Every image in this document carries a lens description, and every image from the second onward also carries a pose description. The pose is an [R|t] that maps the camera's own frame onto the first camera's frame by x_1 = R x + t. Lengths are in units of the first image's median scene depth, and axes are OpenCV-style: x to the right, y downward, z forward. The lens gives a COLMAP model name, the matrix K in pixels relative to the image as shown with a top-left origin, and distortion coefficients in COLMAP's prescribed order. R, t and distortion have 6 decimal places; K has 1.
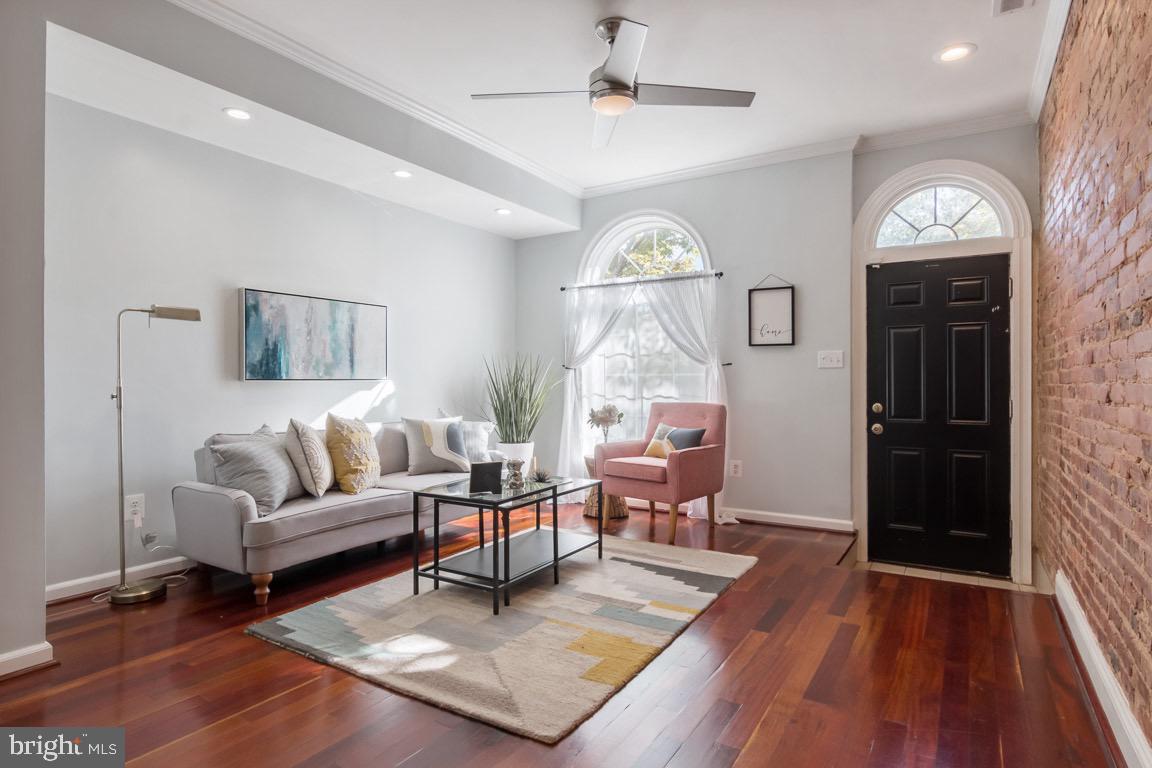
lens RADIAL K [[627.3, 0, 576.0], [0, 627.3, 384.0], [0, 0, 1]] dist [-0.003922, -0.001058]
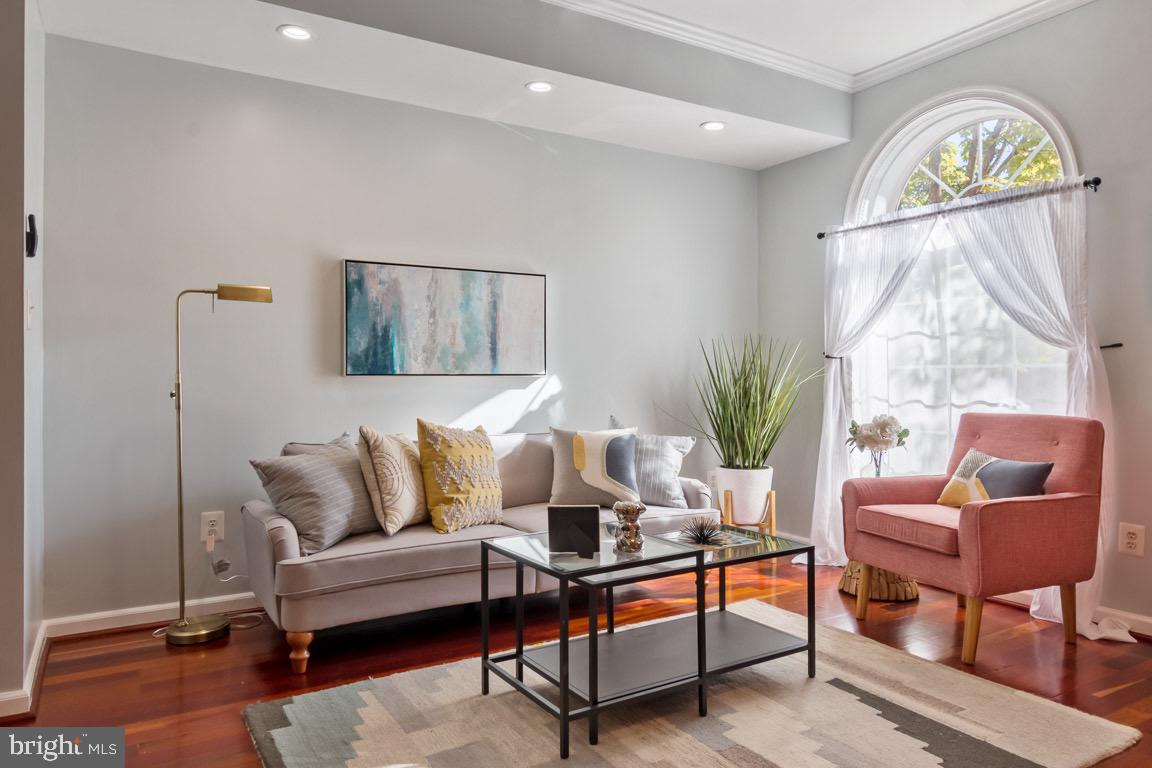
lens RADIAL K [[768.5, 0, 575.8], [0, 768.5, 380.0], [0, 0, 1]] dist [-0.001895, 0.003337]
pose [[0.892419, 0.001522, -0.451205, 0.157598], [-0.002451, 0.999996, -0.001473, 0.000380], [0.451201, 0.002421, 0.892419, 0.241301]]
